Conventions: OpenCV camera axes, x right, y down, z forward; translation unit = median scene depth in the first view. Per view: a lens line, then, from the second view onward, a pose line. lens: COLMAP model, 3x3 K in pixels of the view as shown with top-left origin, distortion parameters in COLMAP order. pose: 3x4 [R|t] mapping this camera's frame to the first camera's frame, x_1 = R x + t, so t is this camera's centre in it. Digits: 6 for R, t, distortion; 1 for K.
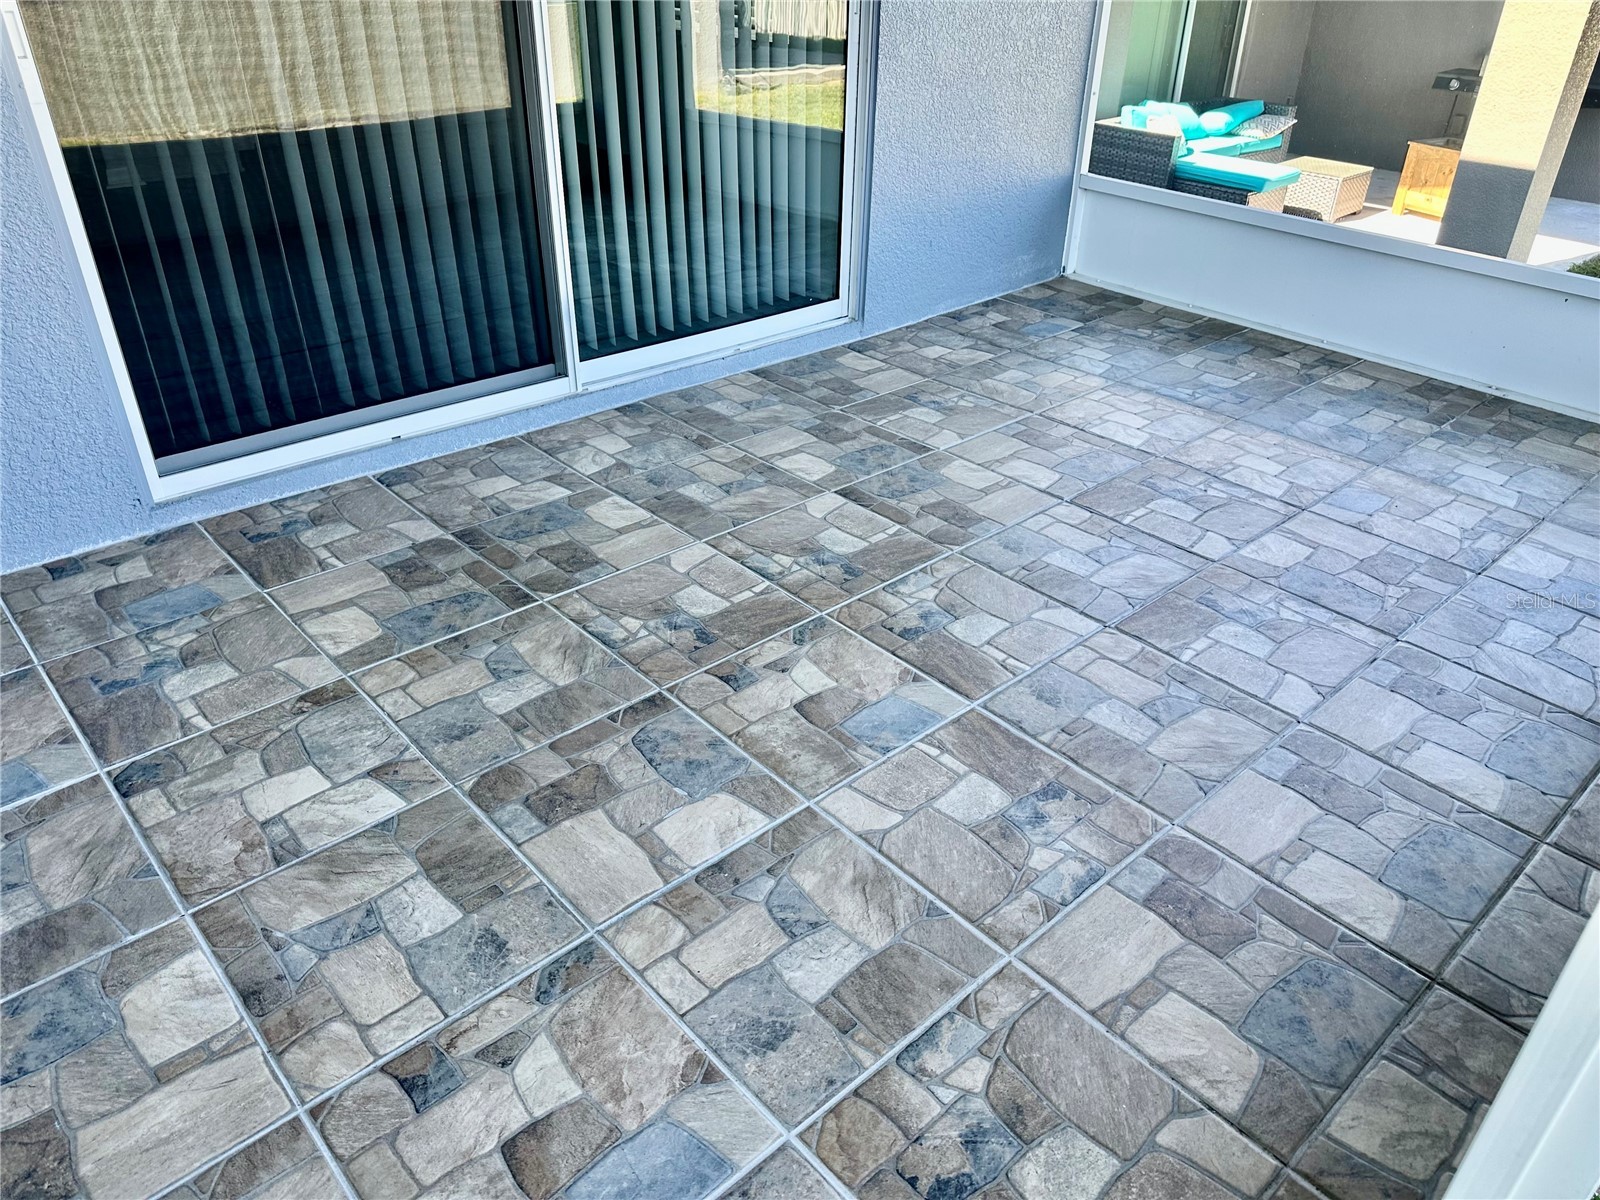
lens RADIAL K [[1144.4, 0, 800.0], [0, 1144.4, 600.0], [0, 0, 1]] dist [0.102221, -0.119361]
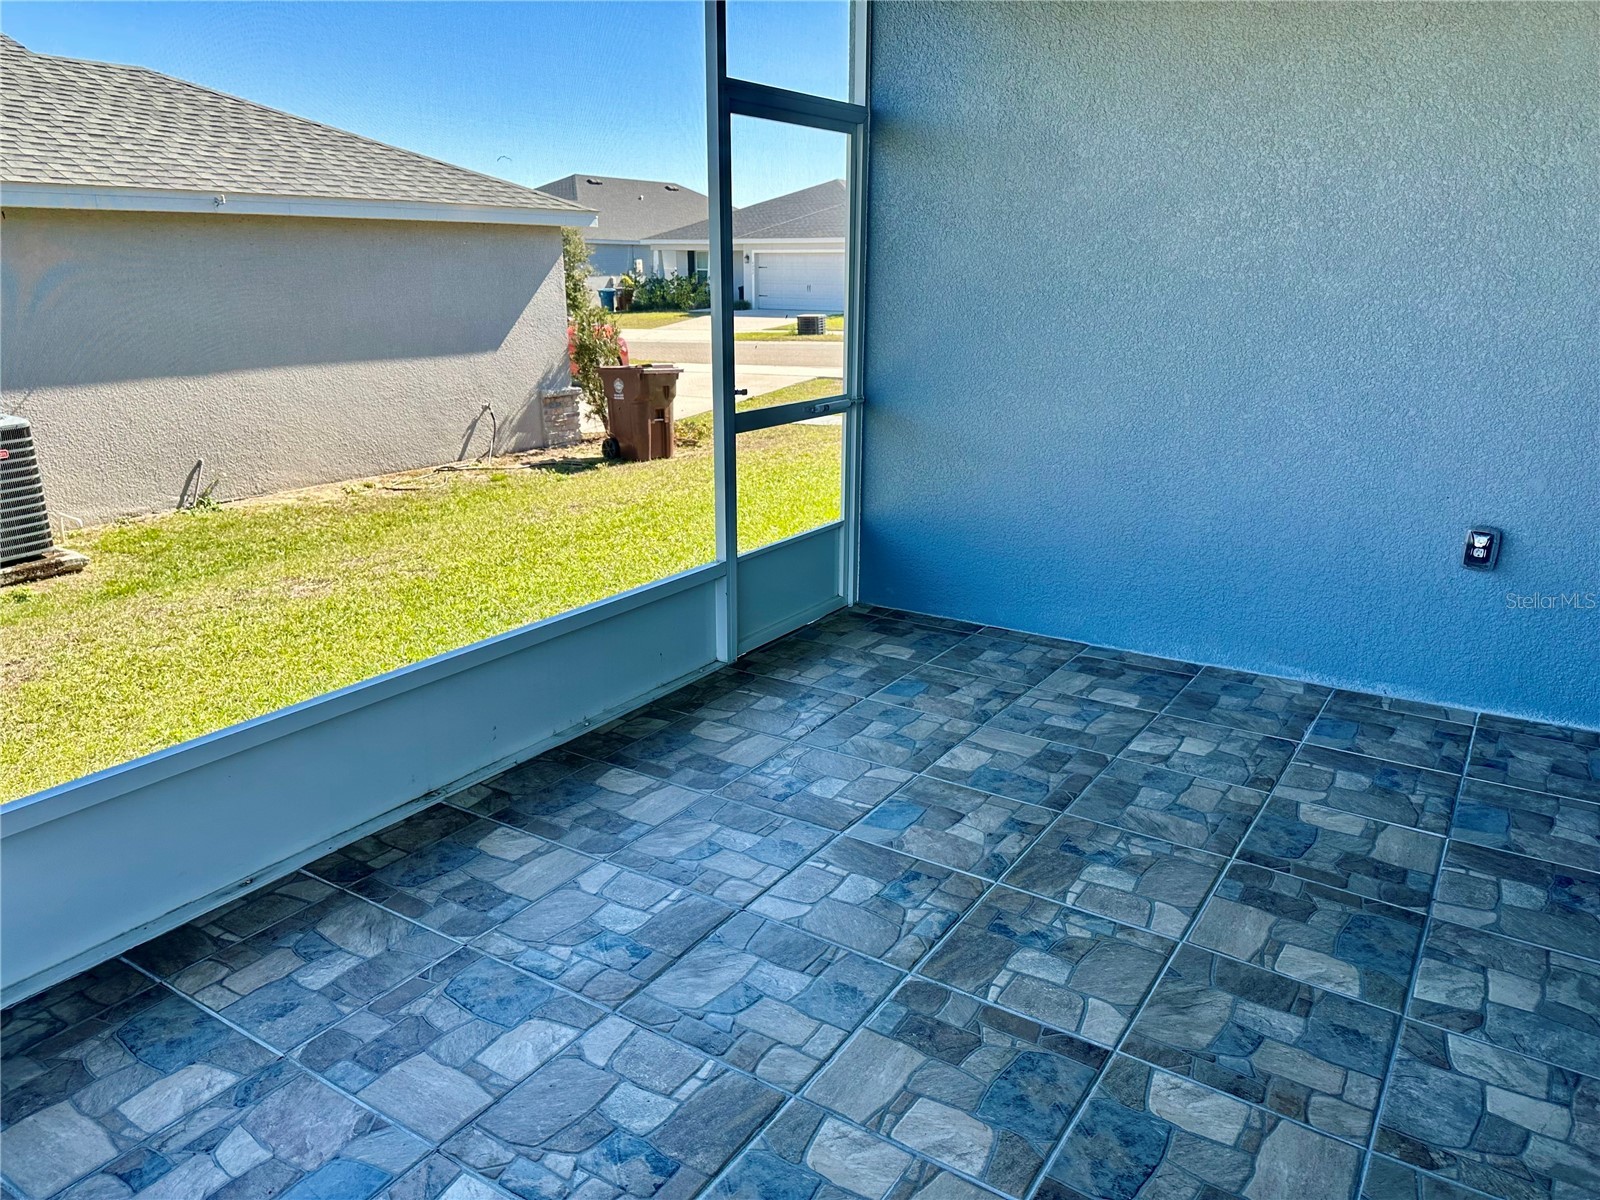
lens RADIAL K [[1142.3, 0, 795.6], [0, 1142.3, 591.1], [0, 0, 1]] dist [0.191543, -0.338622]
pose [[-0.970742, 0.044380, -0.235990, 0.466649], [-0.139854, 0.694394, 0.705874, -0.962403], [0.195196, 0.718226, -0.667870, 1.541169]]
